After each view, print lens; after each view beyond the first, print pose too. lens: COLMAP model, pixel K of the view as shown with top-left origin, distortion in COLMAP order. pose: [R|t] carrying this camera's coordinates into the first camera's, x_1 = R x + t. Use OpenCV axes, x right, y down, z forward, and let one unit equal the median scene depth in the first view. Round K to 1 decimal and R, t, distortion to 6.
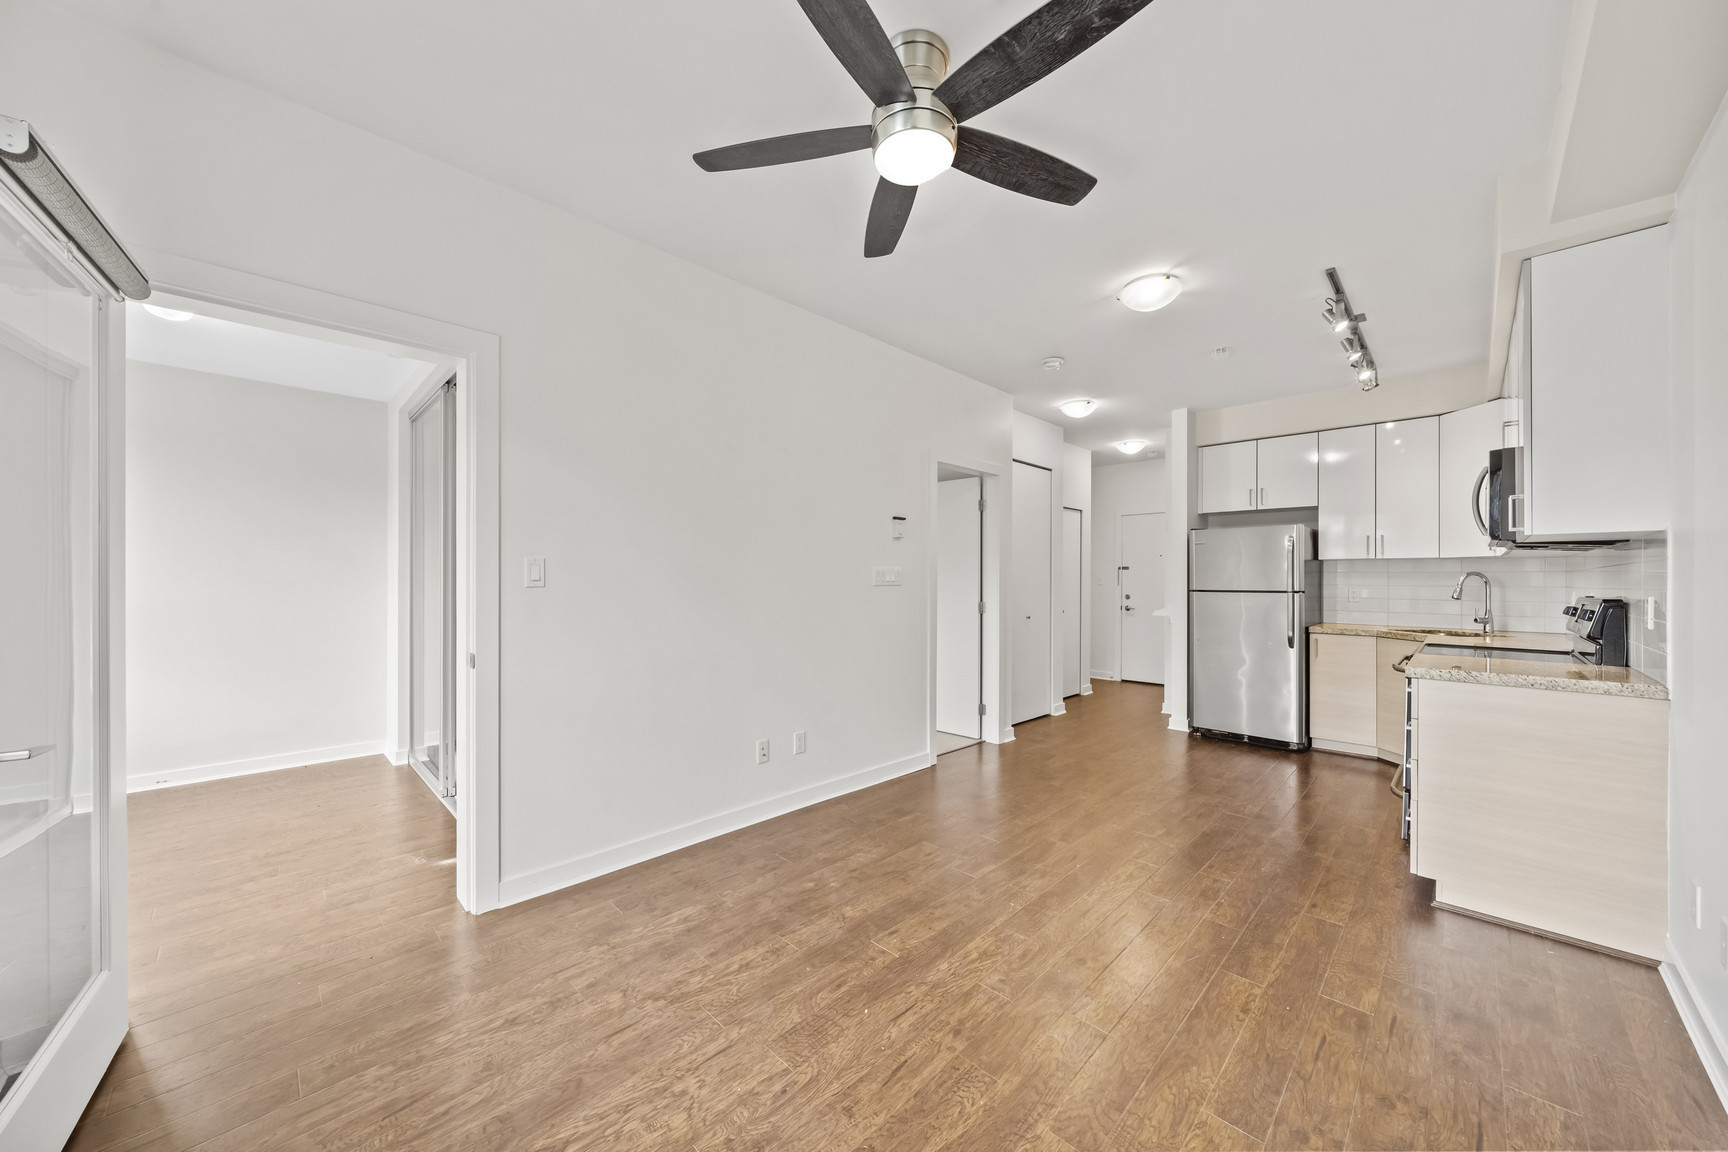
lens RADIAL K [[612.2, 0, 860.6], [0, 612.2, 576.7], [0, 0, 1]] dist [-0.002117, -0.000244]
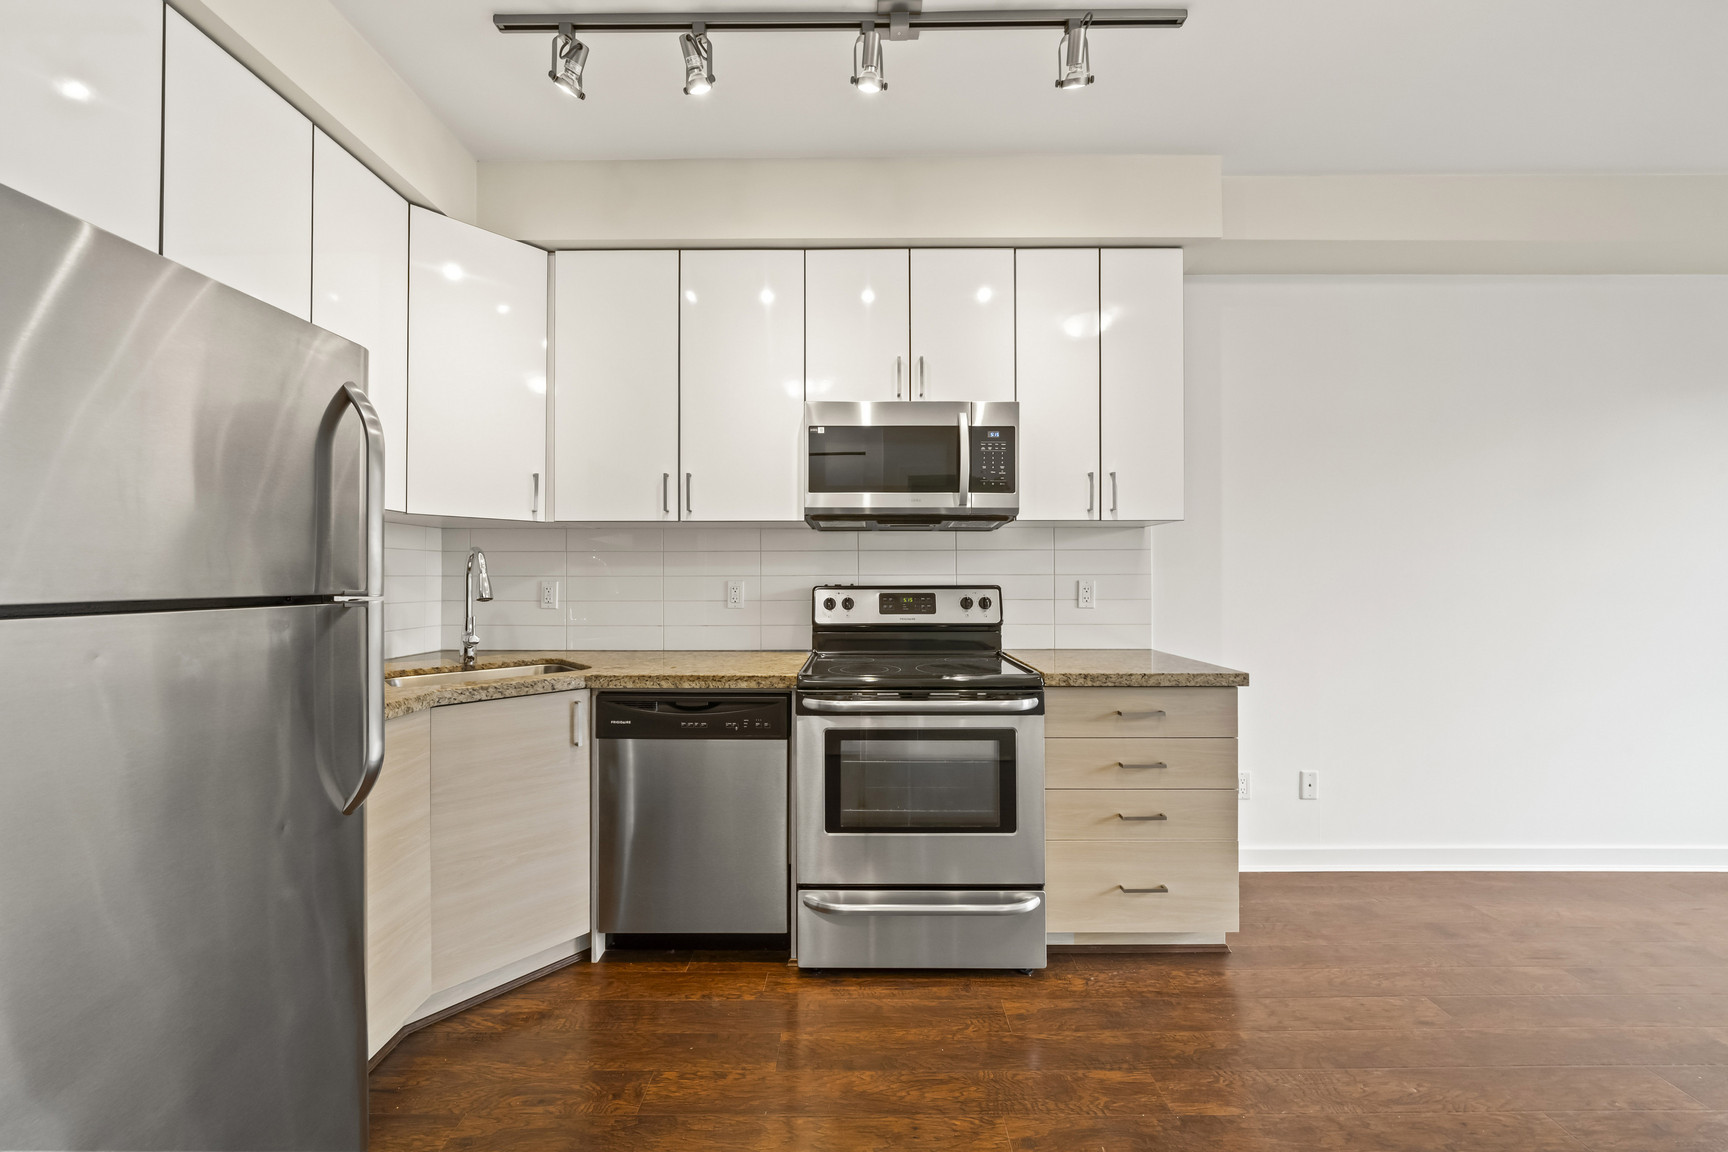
lens RADIAL K [[612.2, 0, 860.6], [0, 612.2, 576.7], [0, 0, 1]] dist [-0.002117, -0.000244]
pose [[-0.702640, -0.001542, 0.711543, 0.722573], [-0.006173, 0.999973, -0.003928, 0.030268], [-0.711518, -0.007152, -0.702631, 2.028026]]
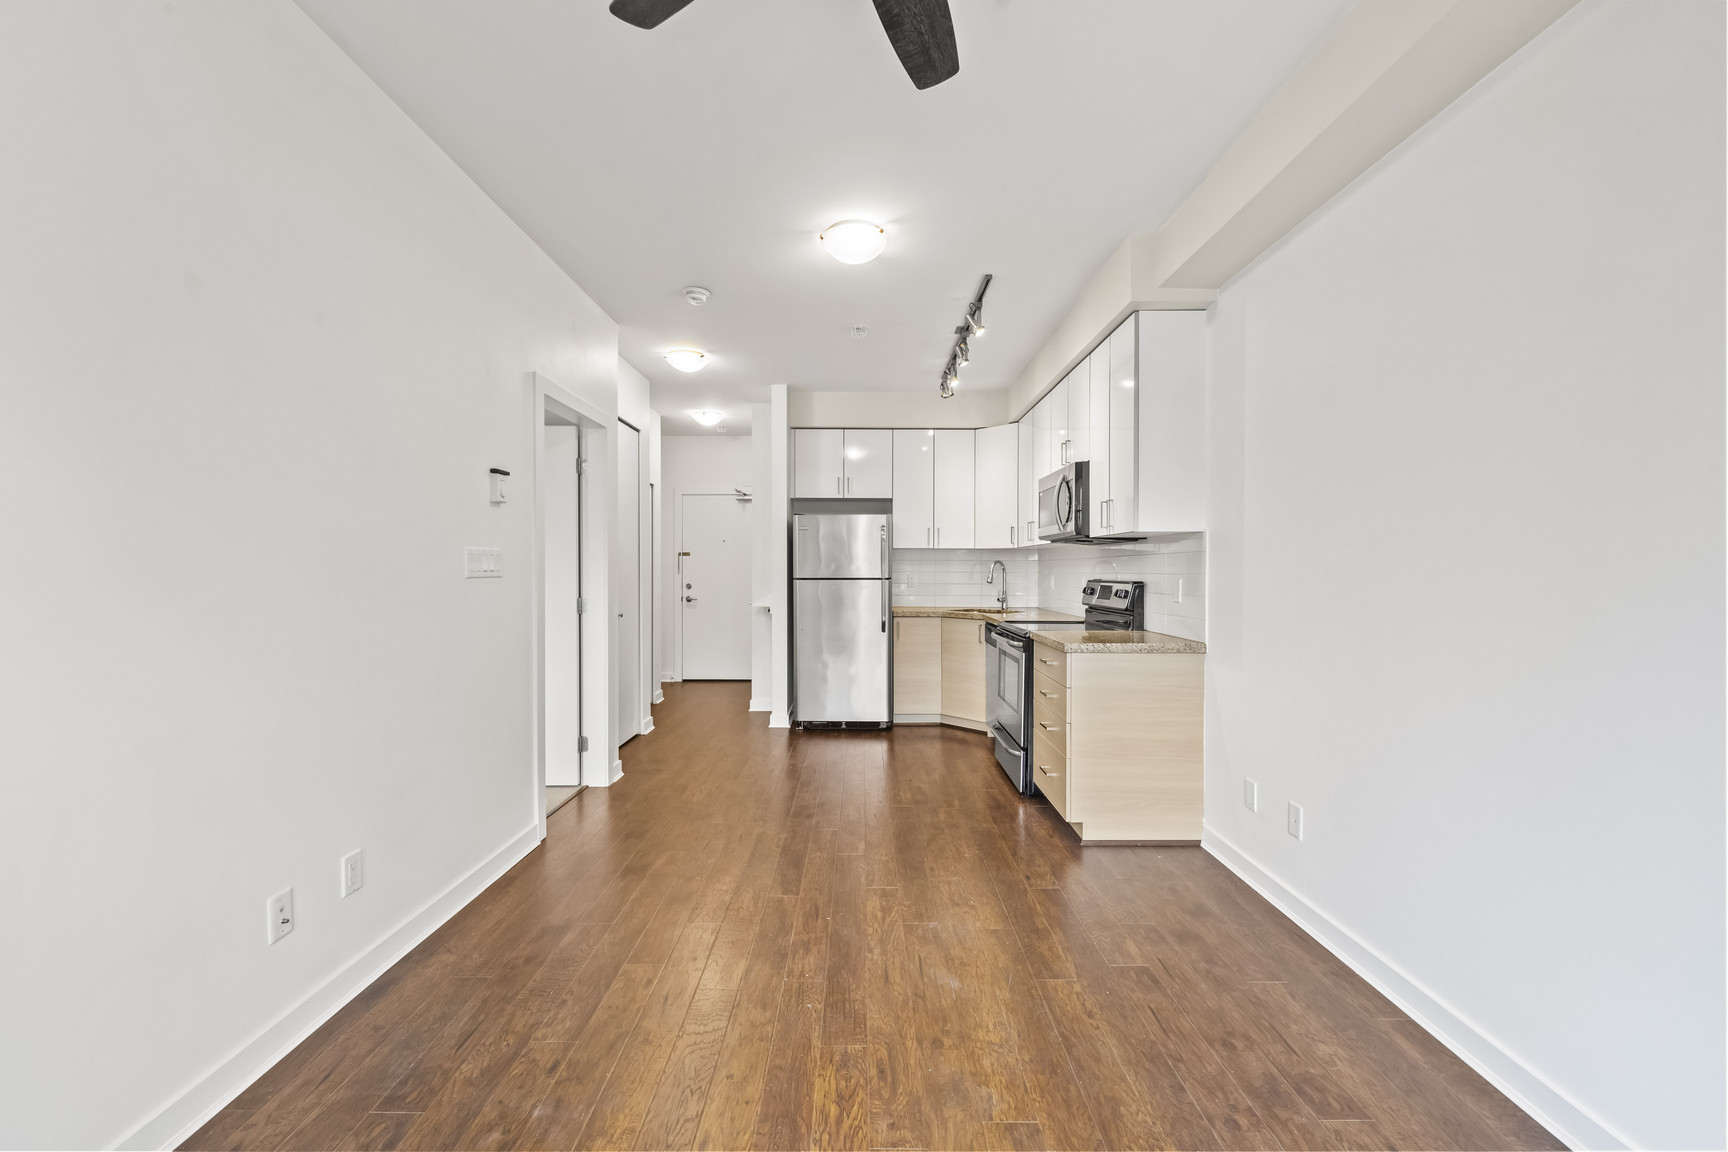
lens RADIAL K [[685.3, 0, 860.7], [0, 685.3, 574.2], [0, 0, 1]] dist [0.000941, 0.000103]
pose [[0.709741, -0.008574, 0.704411, -0.297832], [-0.002665, 0.999886, 0.014855, -0.000243], [-0.704458, -0.012421, 0.709637, 0.384196]]
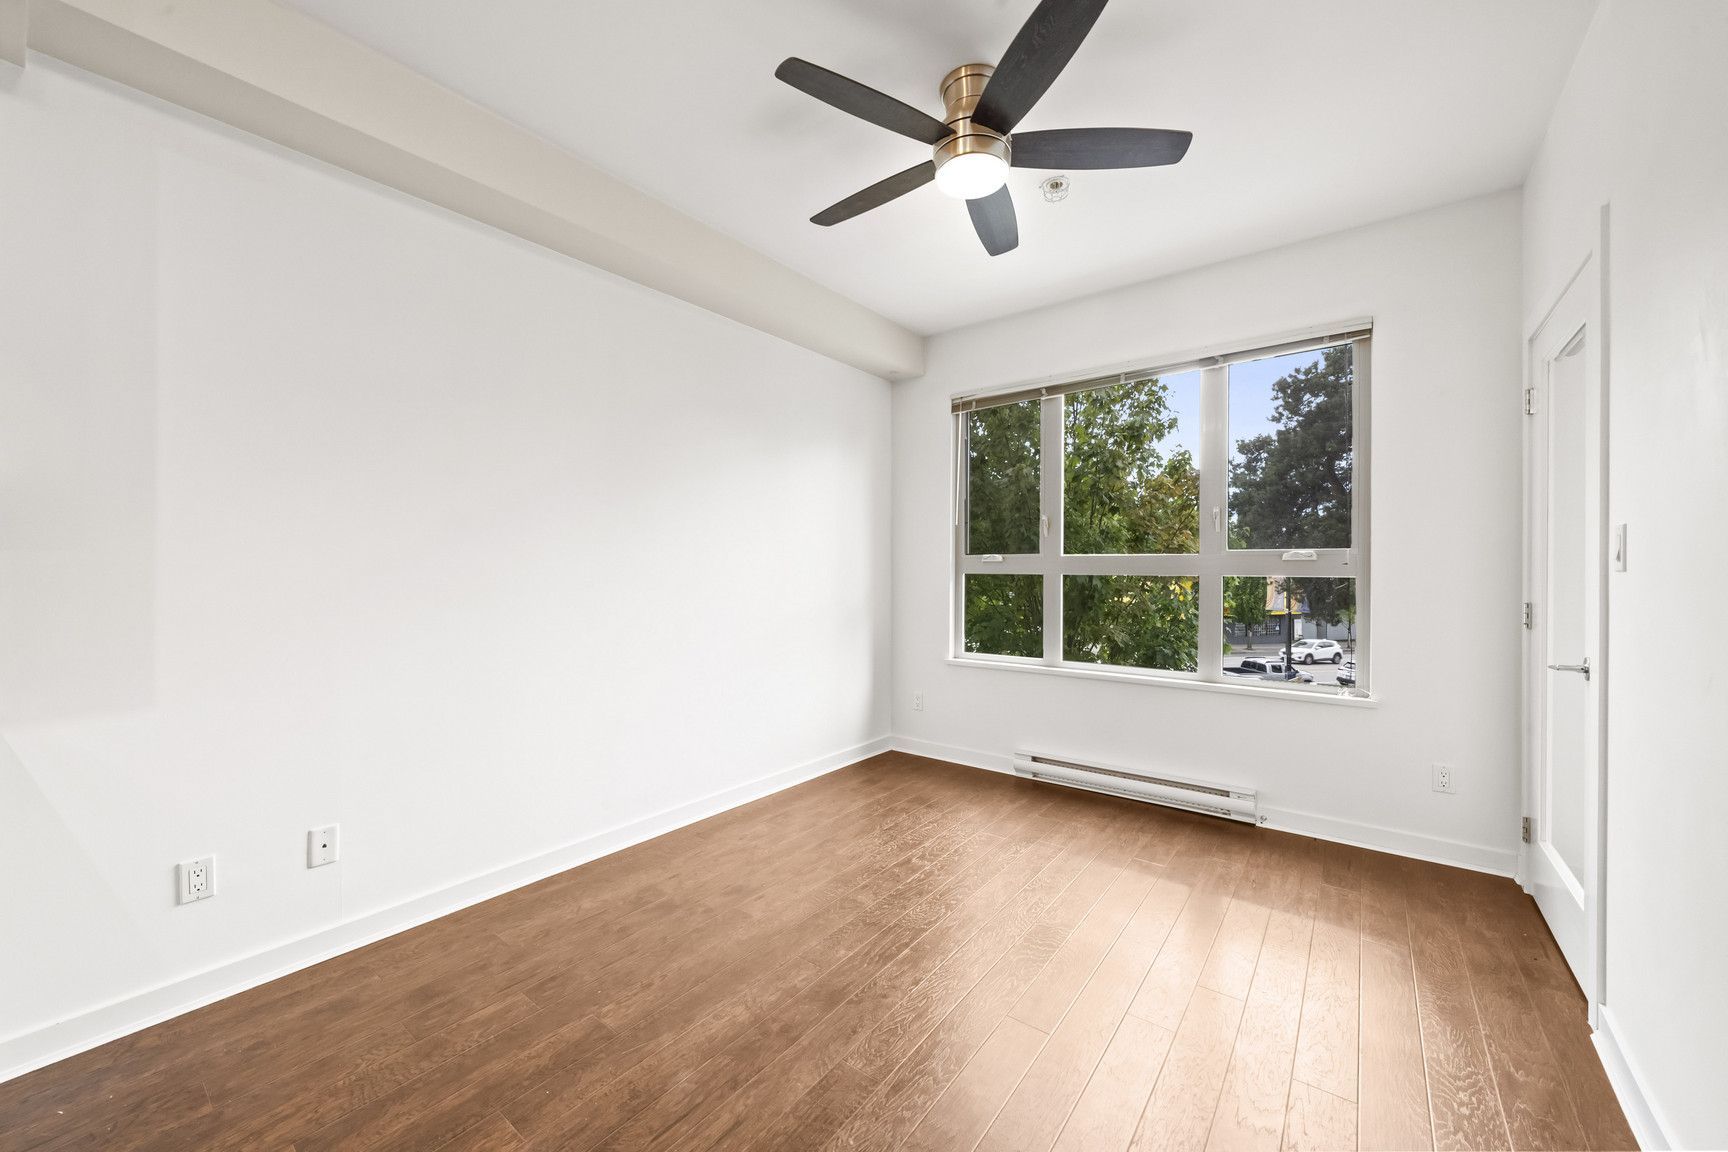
lens RADIAL K [[655.2, 0, 859.3], [0, 655.2, 571.2], [0, 0, 1]] dist [0.000067, -0.000082]
pose [[-0.992705, -0.006448, -0.120394, 0.325103], [-0.006335, 0.999979, -0.001315, 0.022604], [0.120400, -0.000542, -0.992725, 1.636657]]
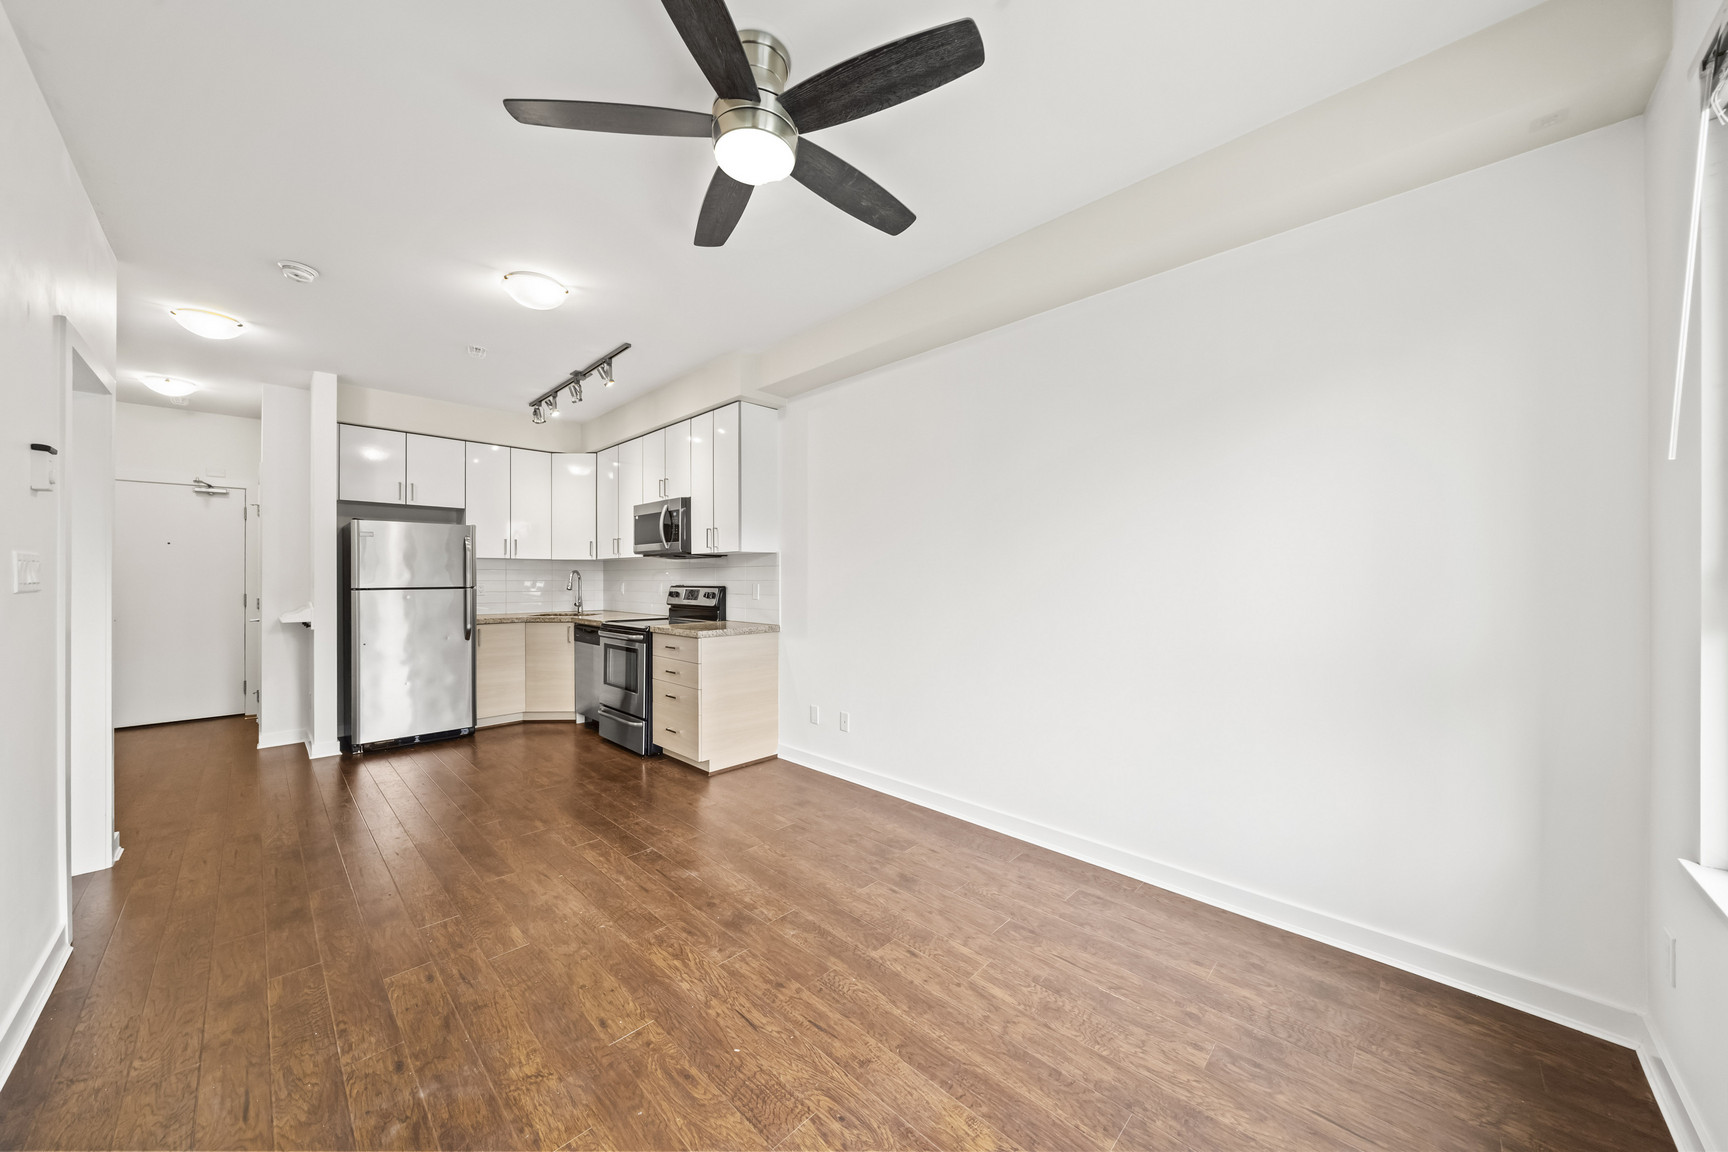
lens RADIAL K [[595.5, 0, 857.9], [0, 595.5, 573.8], [0, 0, 1]] dist [-0.001532, -0.000131]
pose [[-0.007730, 0.001069, 0.999970, -0.680002], [-0.003187, 0.999994, -0.001094, -0.000526], [-0.999965, -0.003195, -0.007726, 0.639372]]
